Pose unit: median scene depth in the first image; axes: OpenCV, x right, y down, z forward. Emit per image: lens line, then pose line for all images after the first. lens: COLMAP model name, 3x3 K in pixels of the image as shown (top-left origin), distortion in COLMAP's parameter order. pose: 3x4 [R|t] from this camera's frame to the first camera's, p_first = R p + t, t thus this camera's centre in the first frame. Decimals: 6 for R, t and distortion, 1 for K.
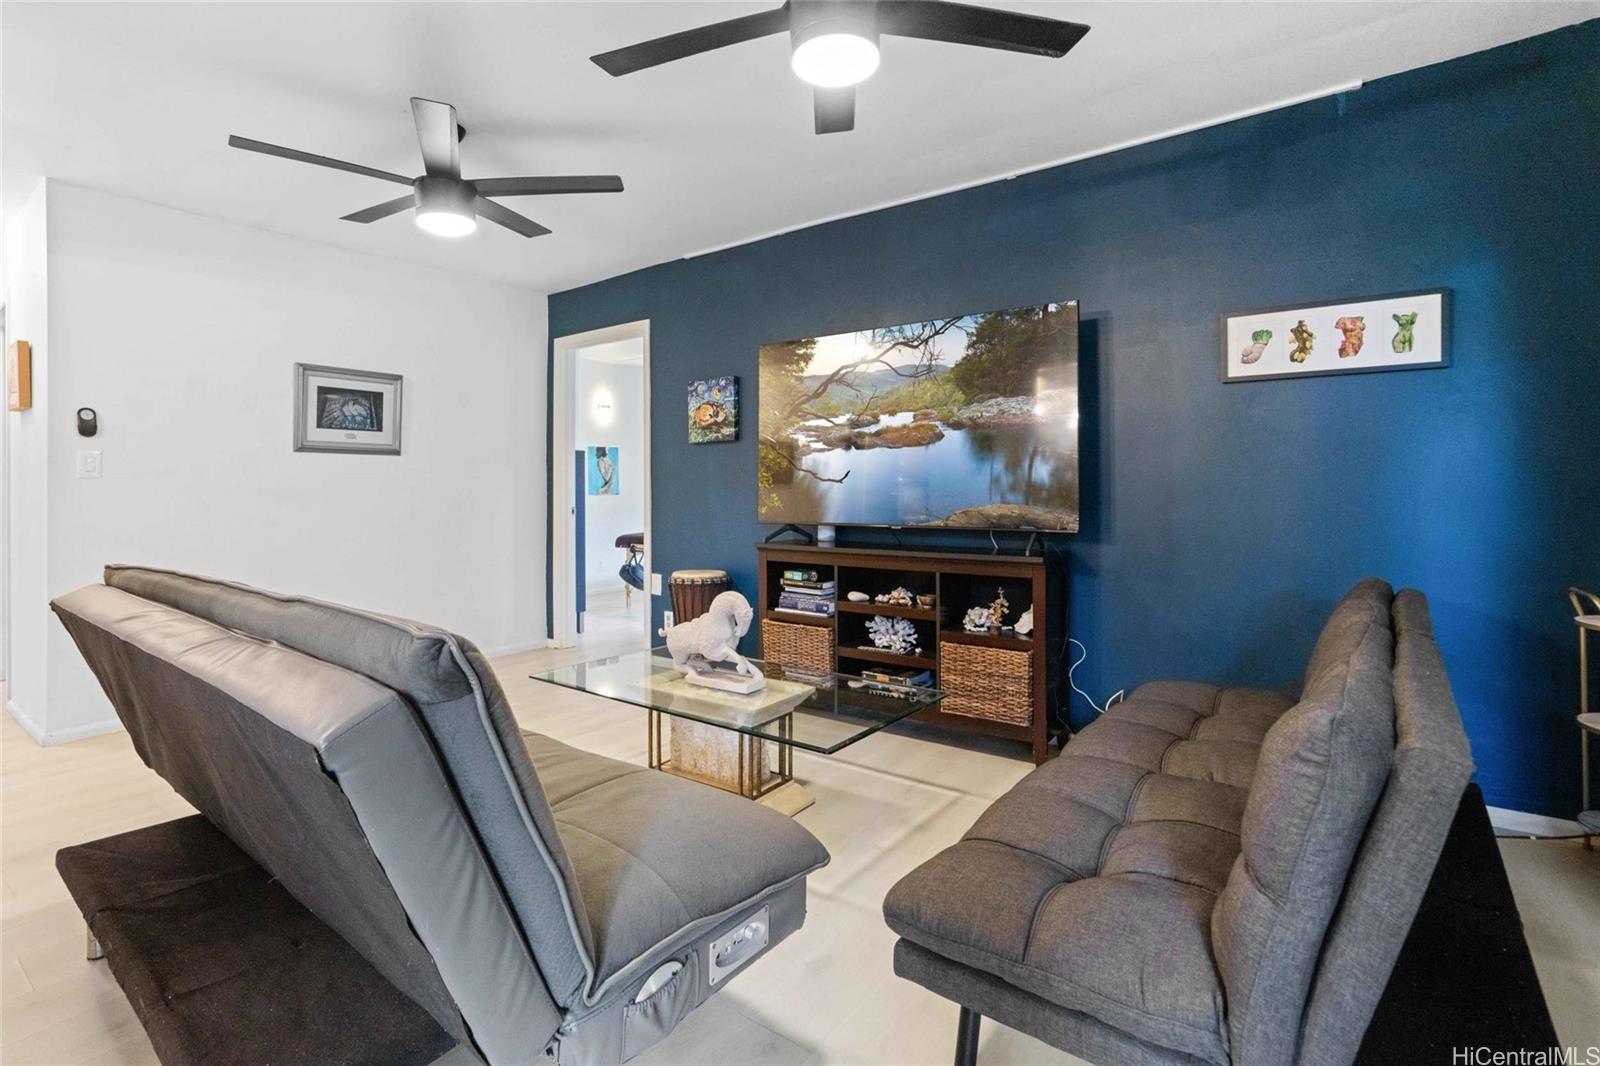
lens RADIAL K [[781.3, 0, 800.2], [0, 781.3, 486.3], [0, 0, 1]] dist [-0.001558, 0.021501]
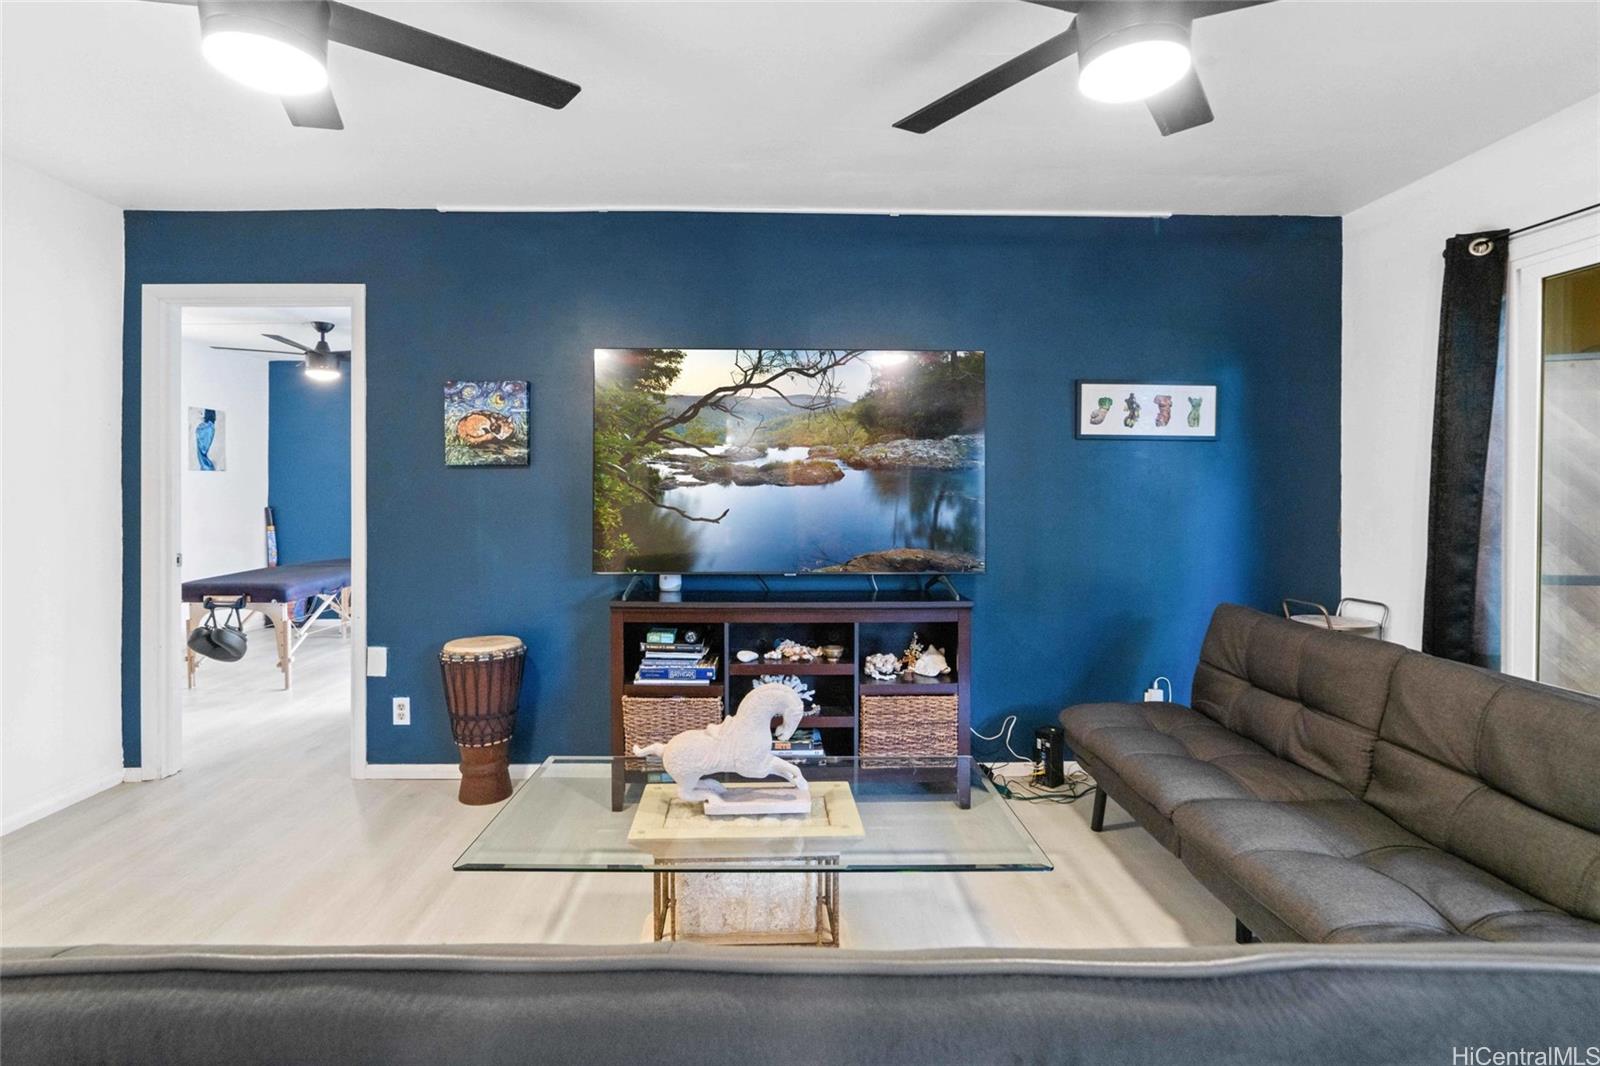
lens RADIAL K [[756.0, 0, 796.8], [0, 756.0, 505.4], [0, 0, 1]] dist [-0.001220, 0.000076]
pose [[0.796119, -0.001523, 0.605139, -0.391122], [-0.009179, 0.999851, 0.014592, -0.039091], [-0.605071, -0.017171, 0.795986, 0.298372]]
